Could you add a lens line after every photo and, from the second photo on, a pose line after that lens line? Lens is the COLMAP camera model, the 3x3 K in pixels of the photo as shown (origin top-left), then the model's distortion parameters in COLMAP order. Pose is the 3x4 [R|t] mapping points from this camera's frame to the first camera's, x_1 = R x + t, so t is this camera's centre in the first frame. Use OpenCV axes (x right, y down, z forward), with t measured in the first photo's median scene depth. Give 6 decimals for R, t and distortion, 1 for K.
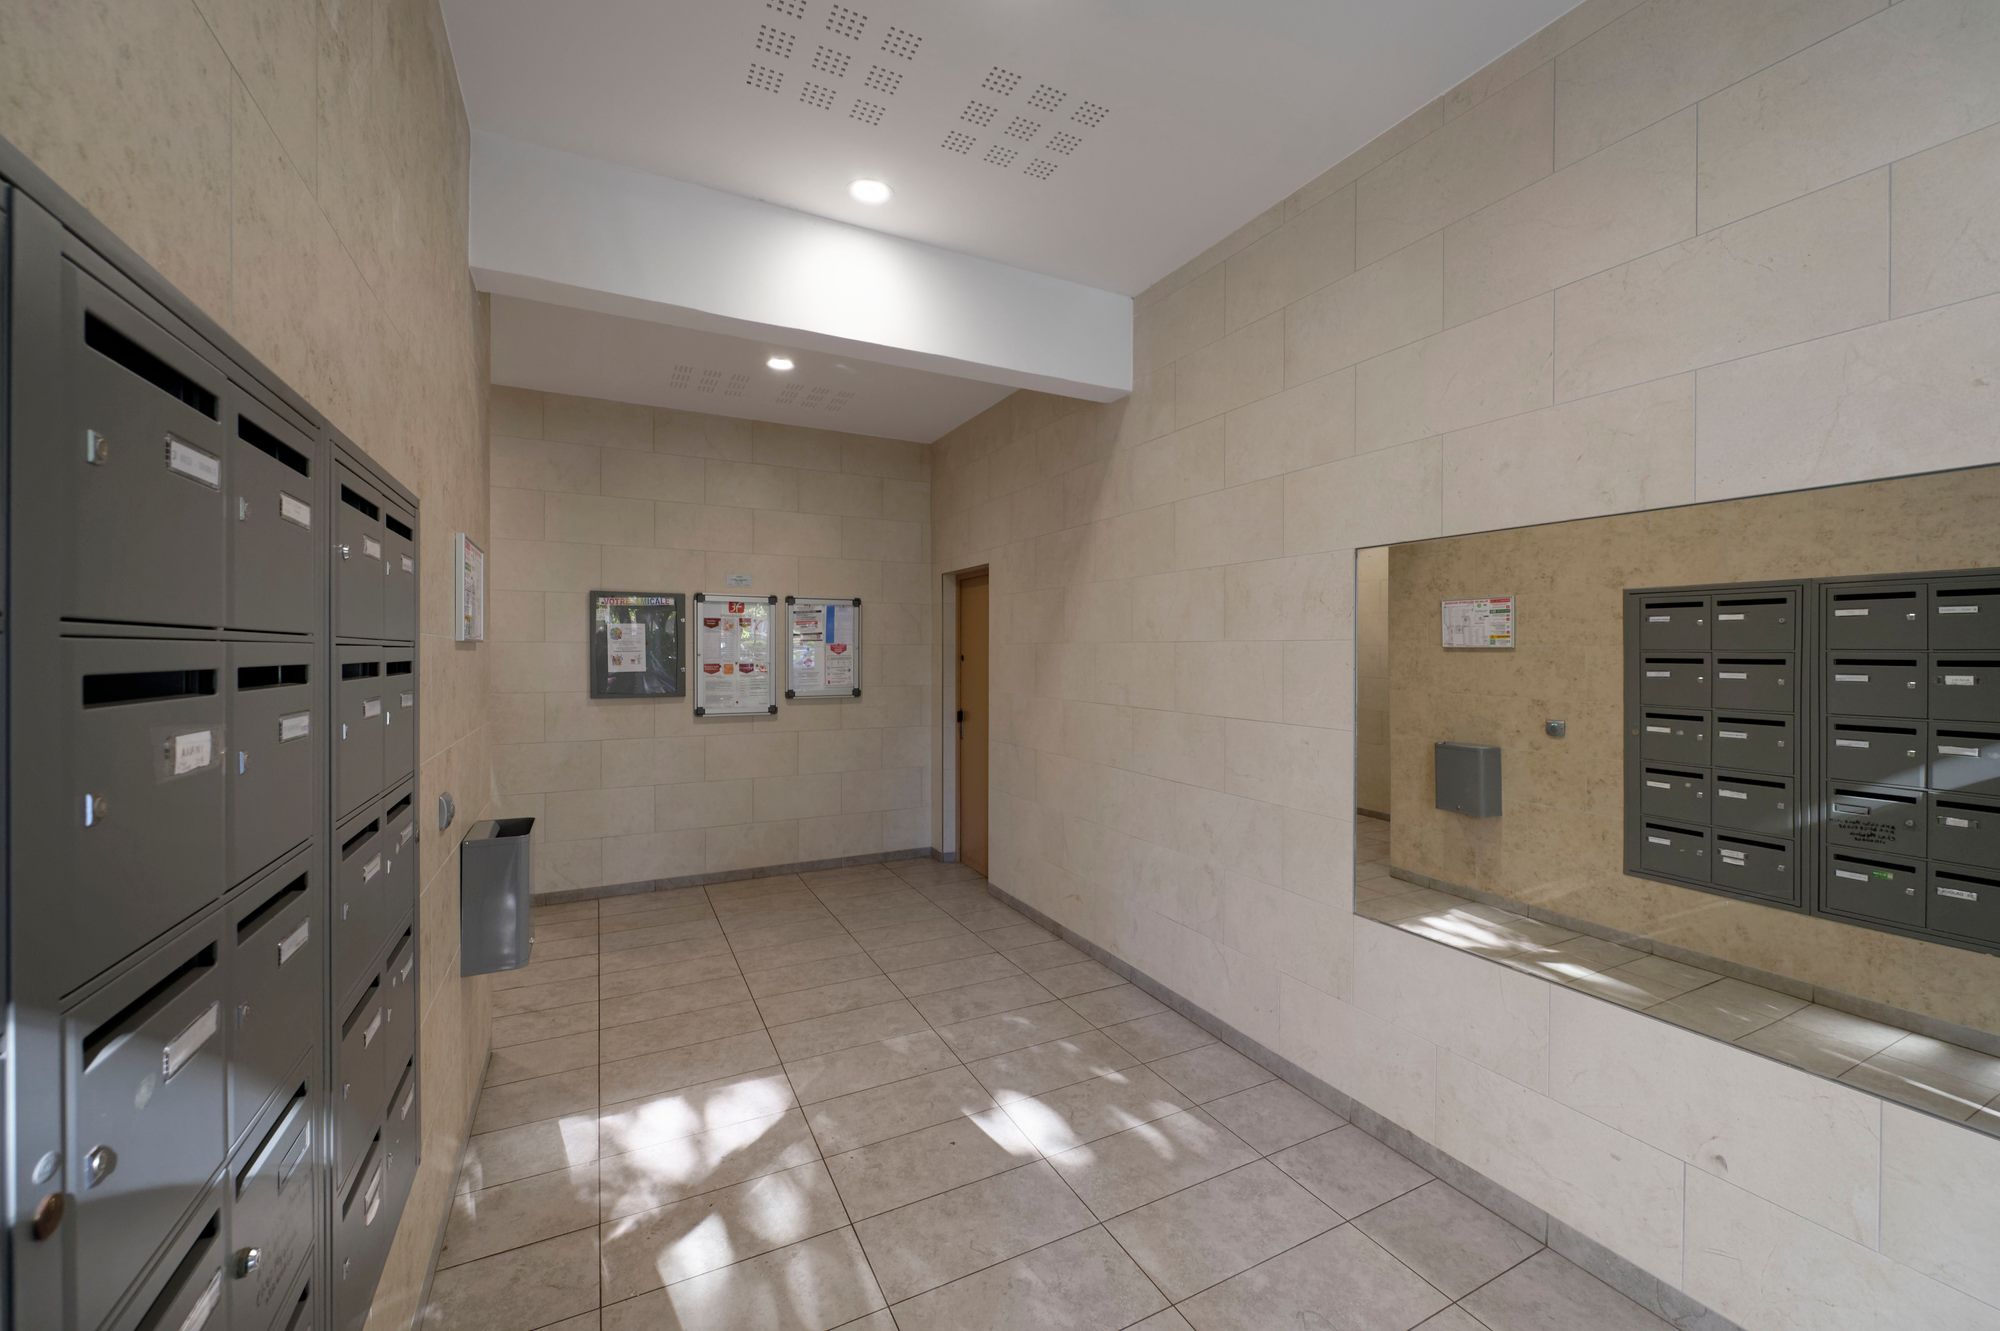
lens RADIAL K [[794.8, 0, 1012.4], [0, 794.8, 653.2], [0, 0, 1]] dist [0.000690, -0.002389]
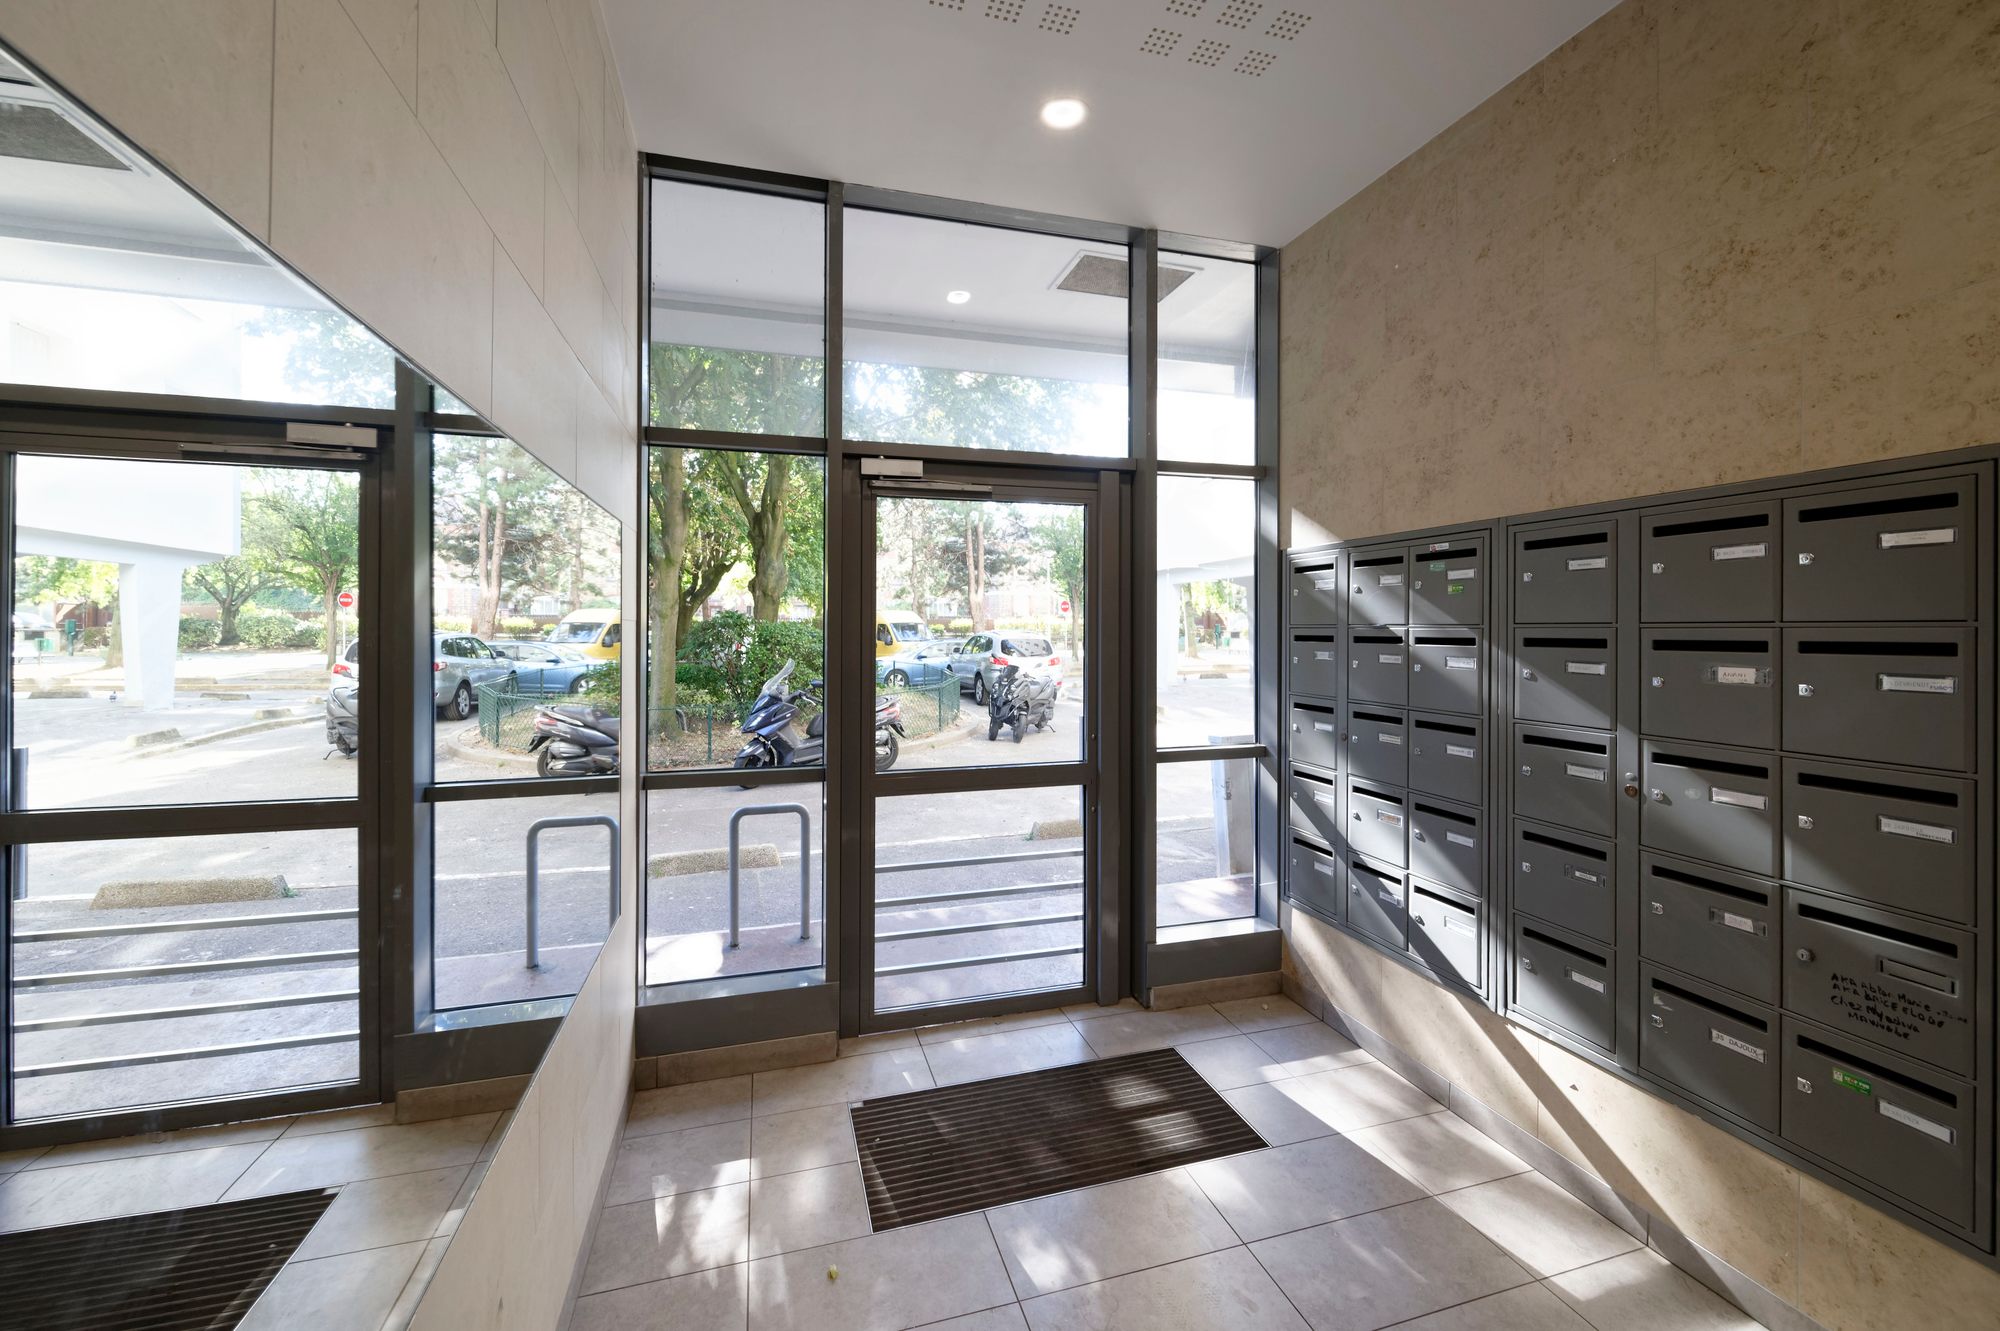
lens RADIAL K [[794.8, 0, 995.5], [0, 794.8, 625.4], [0, 0, 1]] dist [0.000690, -0.002389]
pose [[-0.981577, -0.001213, 0.191062, 0.169661], [-0.002013, 0.999990, -0.003993, -0.002683], [-0.191056, -0.004304, -0.981570, 0.940876]]
